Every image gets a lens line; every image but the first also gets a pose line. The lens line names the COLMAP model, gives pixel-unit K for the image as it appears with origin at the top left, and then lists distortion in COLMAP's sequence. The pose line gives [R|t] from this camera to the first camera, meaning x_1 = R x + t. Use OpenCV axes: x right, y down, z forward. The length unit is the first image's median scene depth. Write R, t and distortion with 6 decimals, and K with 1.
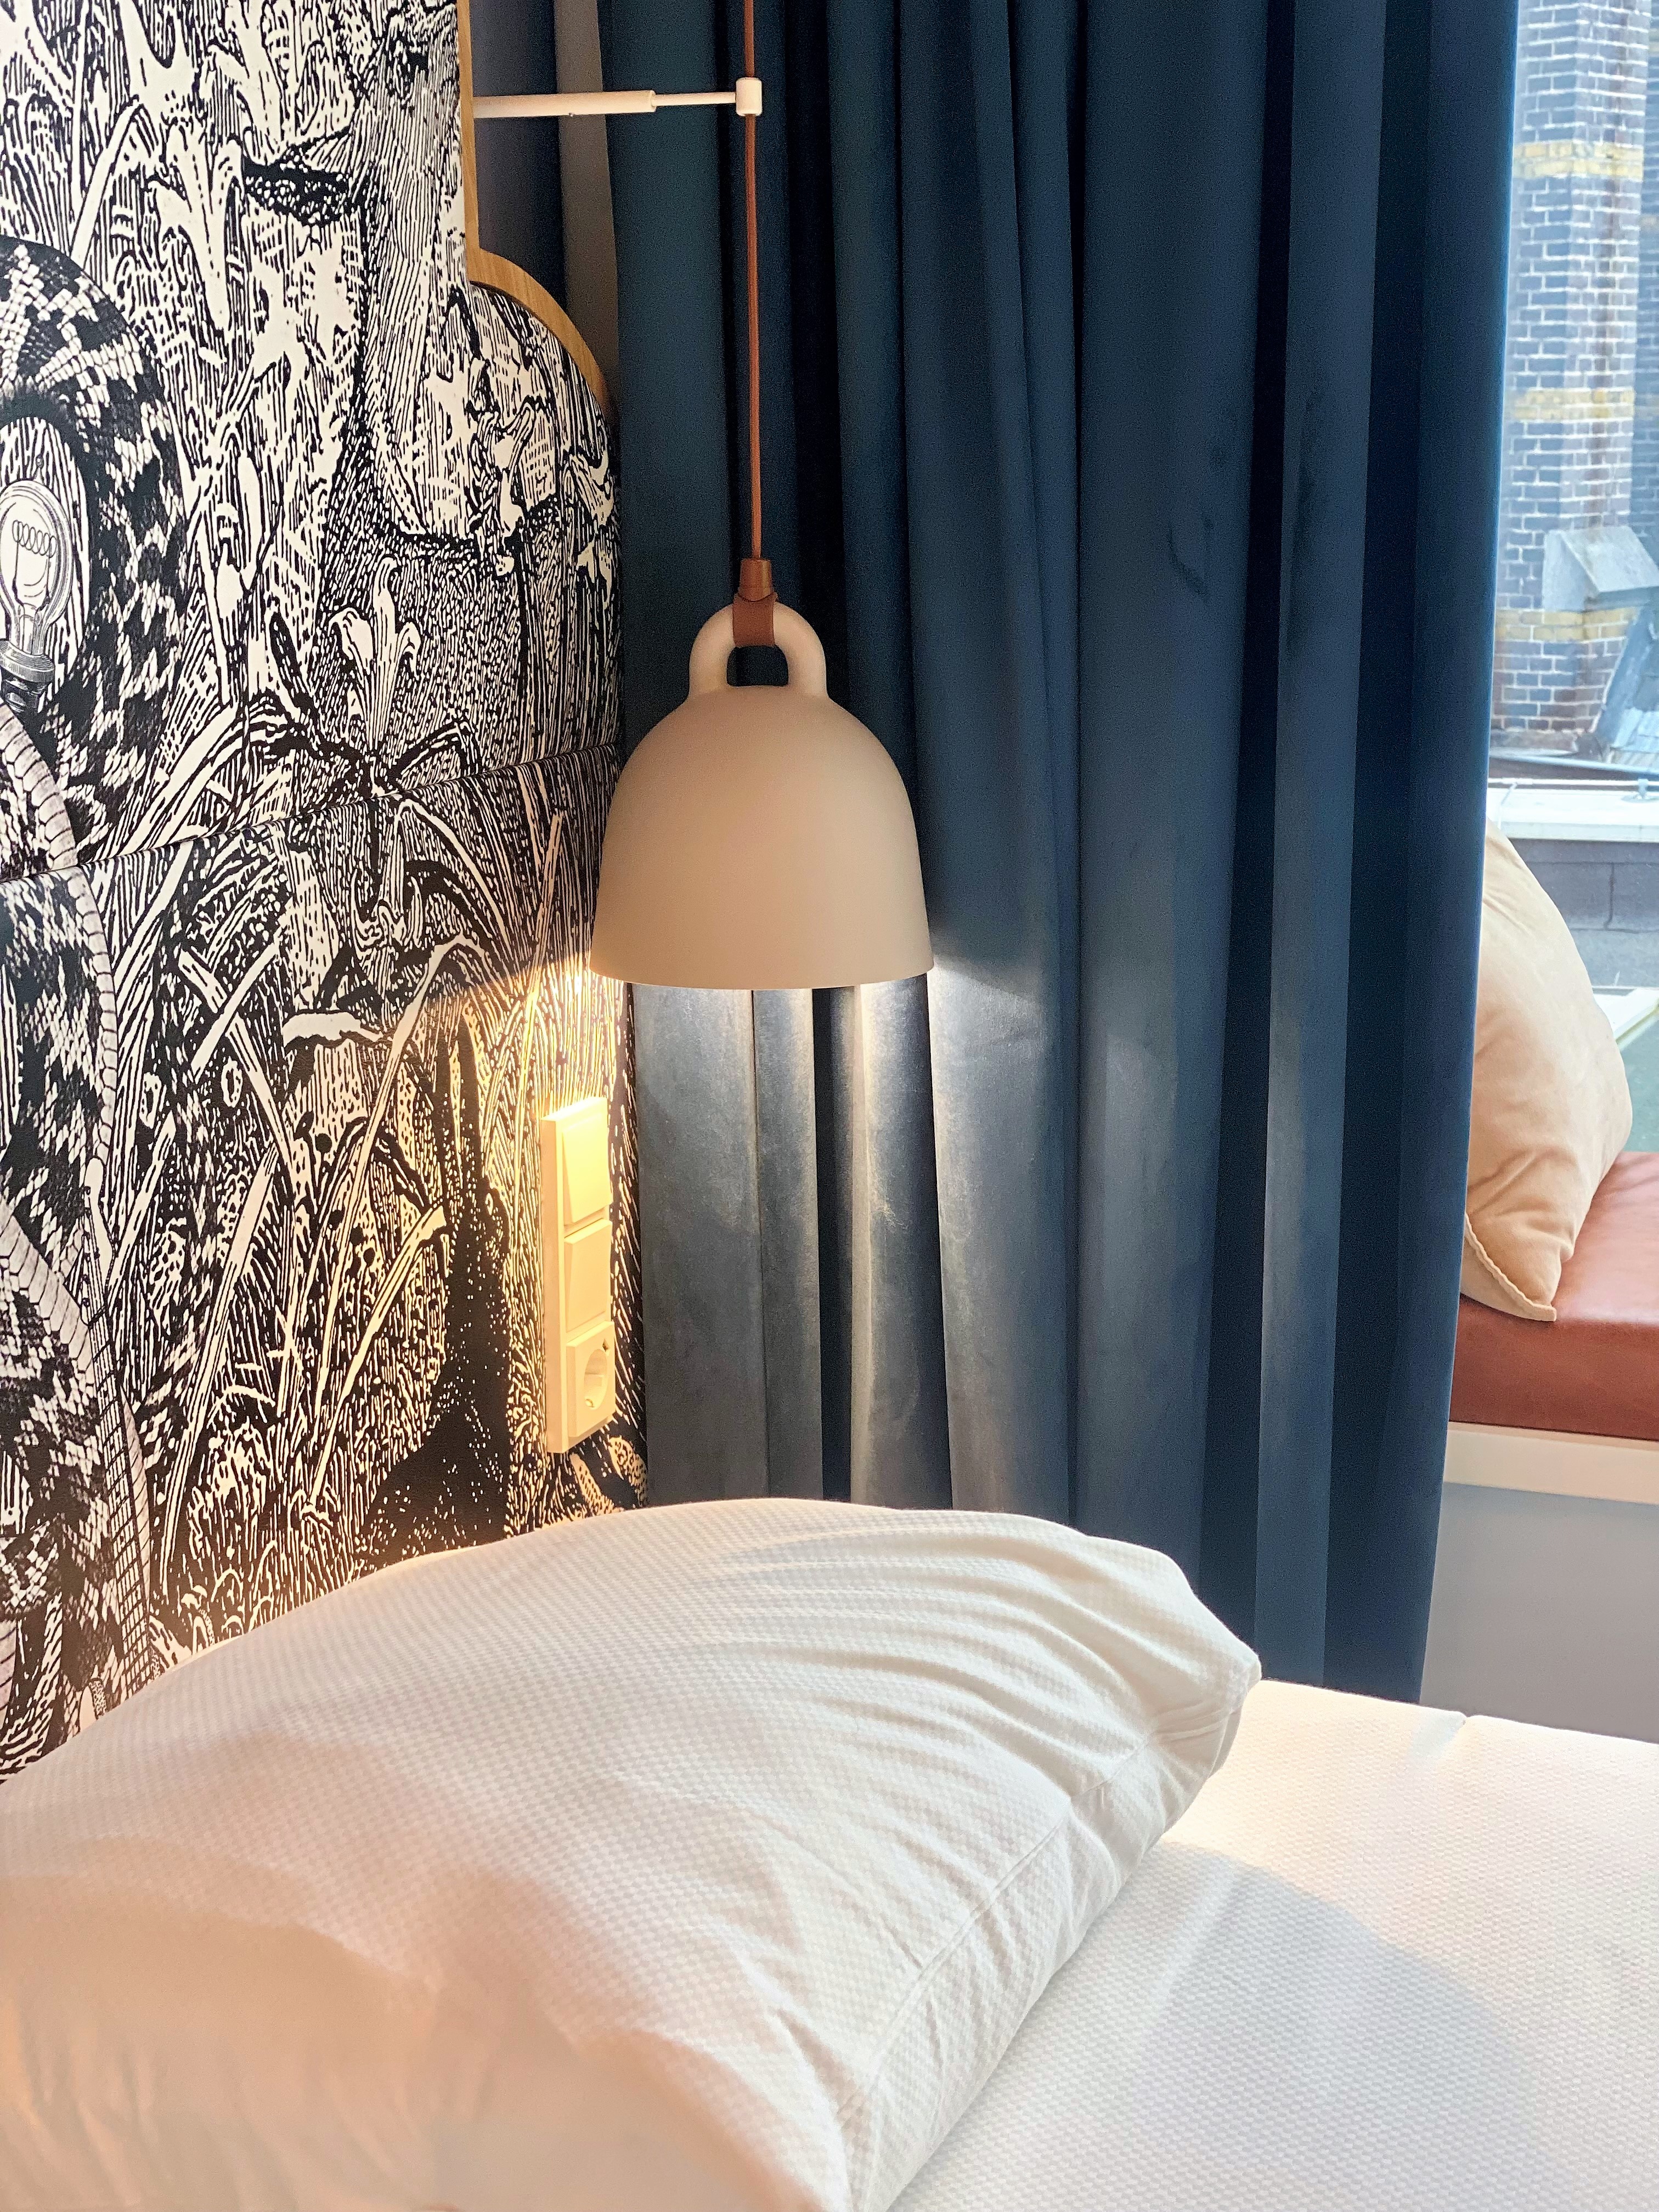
lens RADIAL K [[3349.1, 0, 827.2], [0, 3349.1, 1116.7], [0, 0, 1]] dist [0.126280, 0.000000]
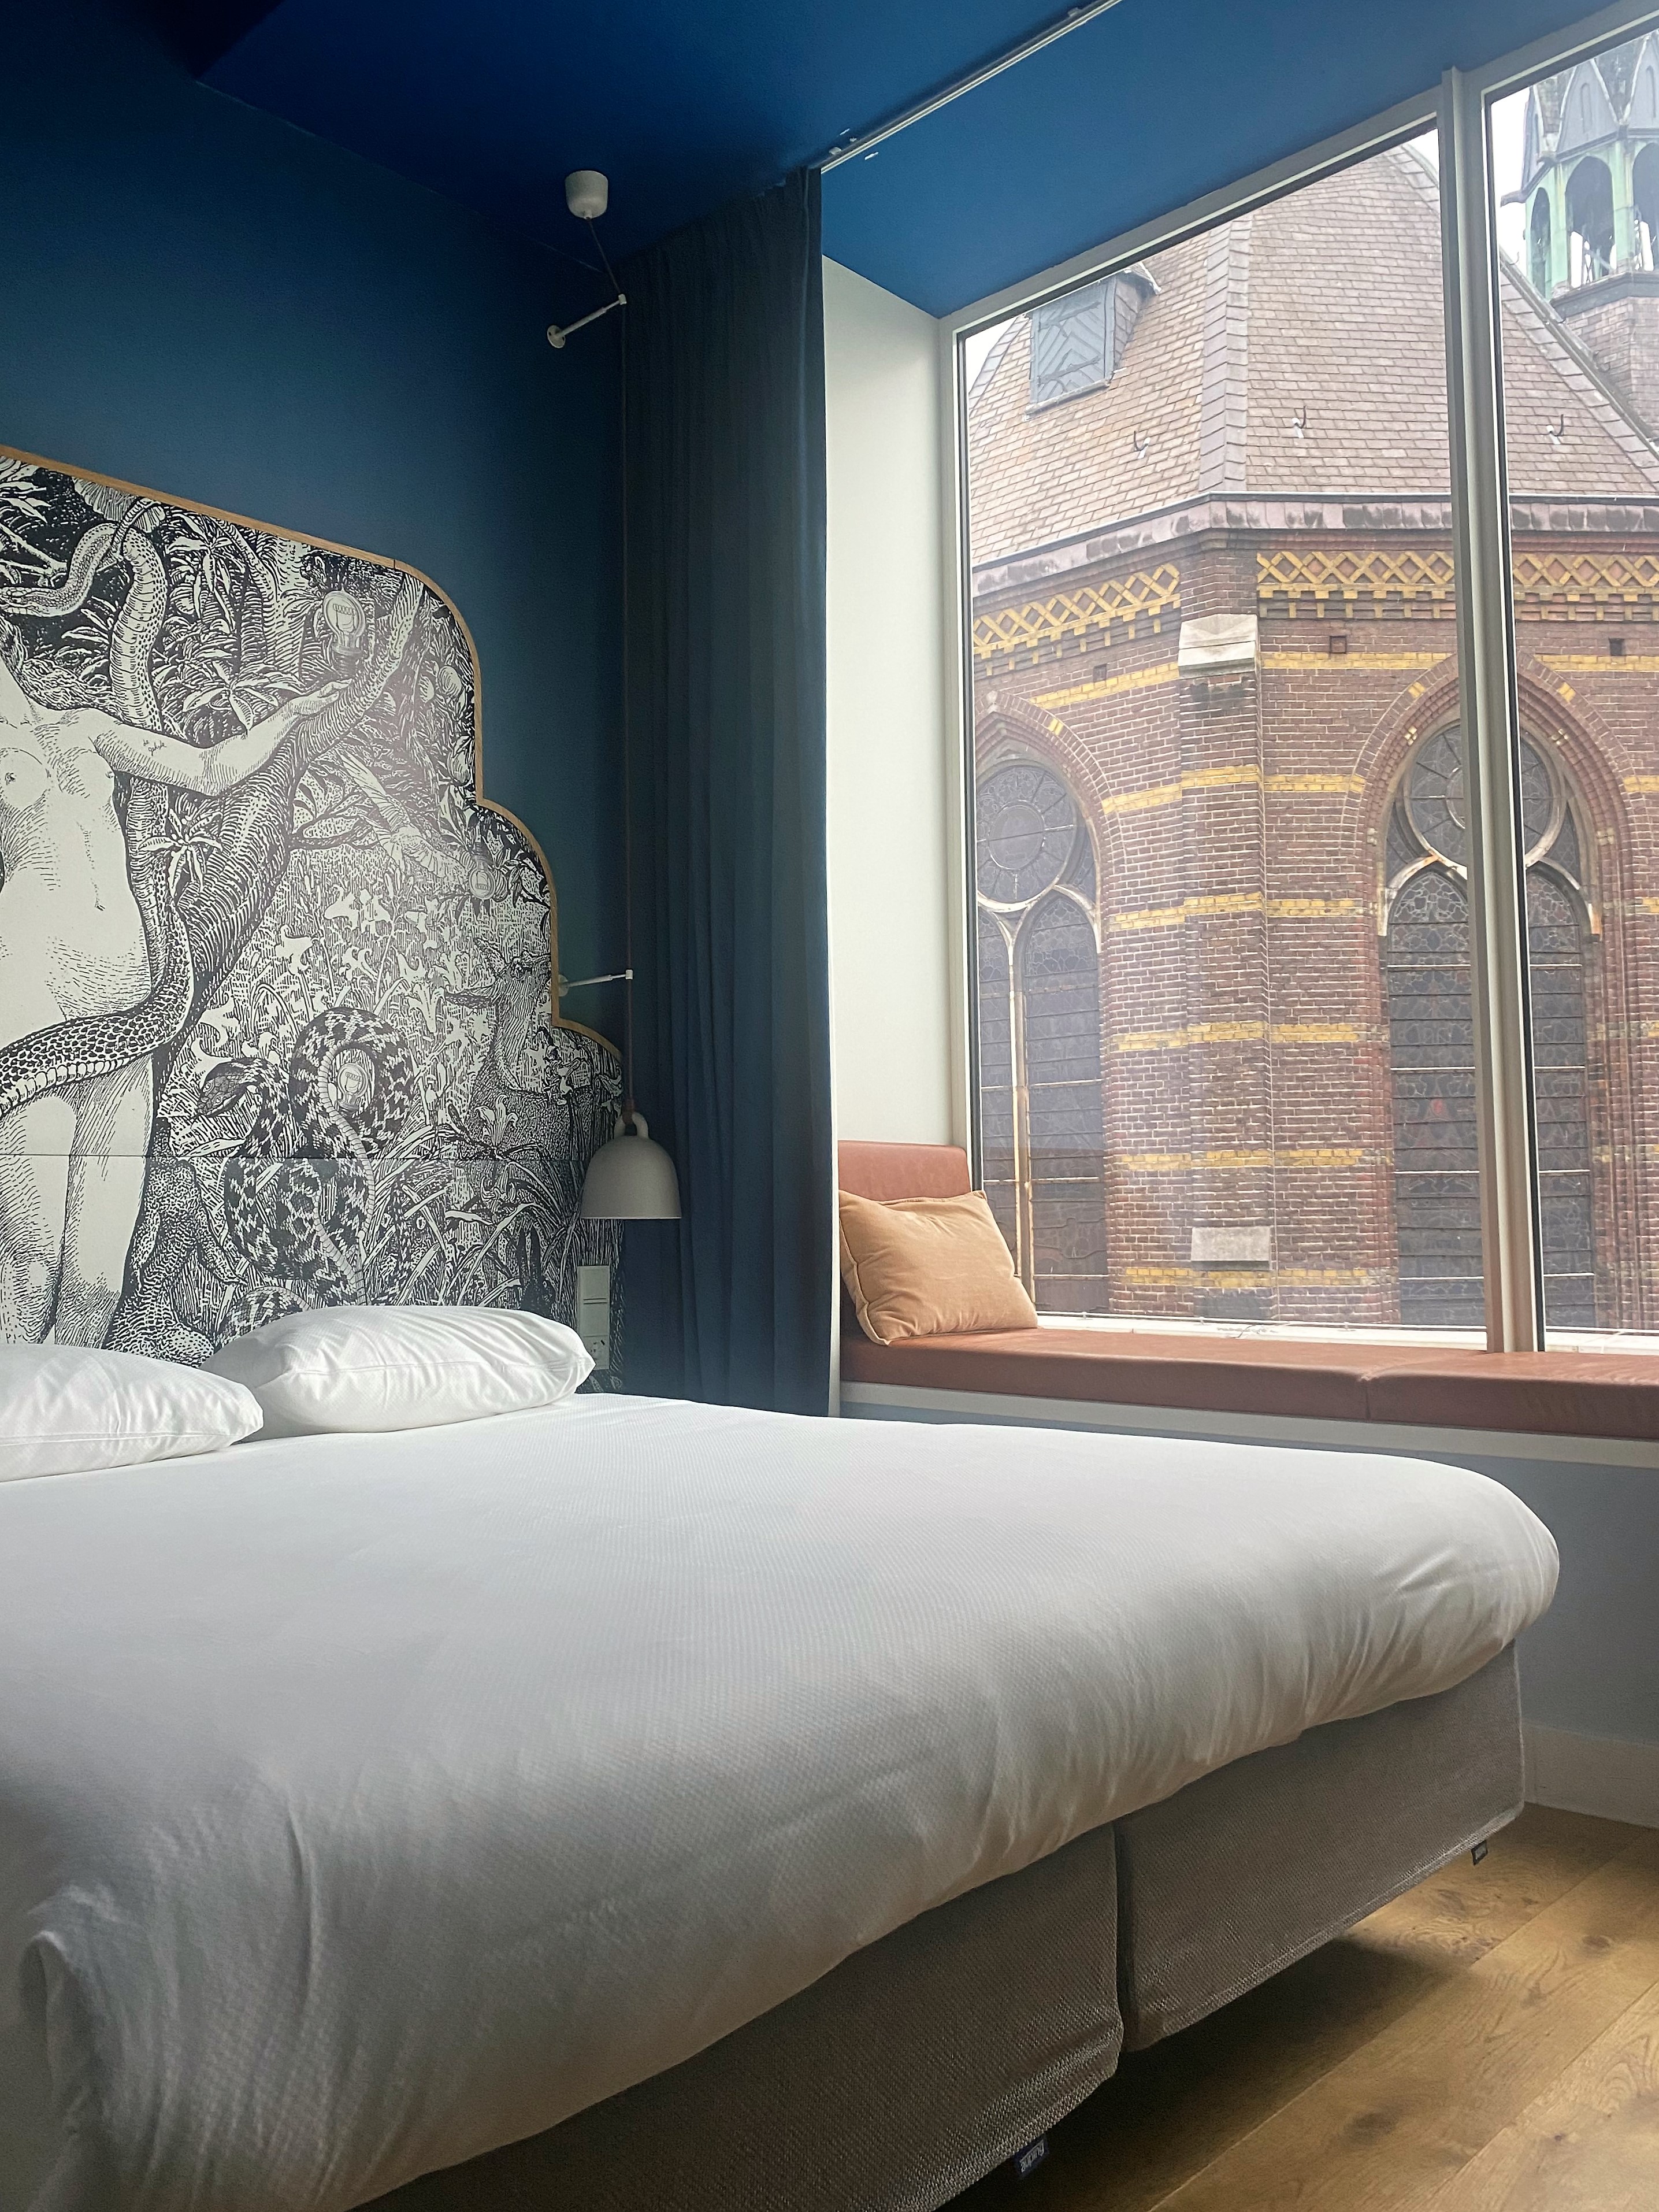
lens RADIAL K [[1698.7, 0, 834.9], [0, 1698.7, 1096.0], [0, 0, 1]] dist [0.012339, 0.000626]
pose [[0.924920, -0.029814, -0.378990, 0.996624], [-0.069610, 0.966783, -0.245936, 0.293870], [0.373734, 0.253853, 0.892122, -0.579308]]
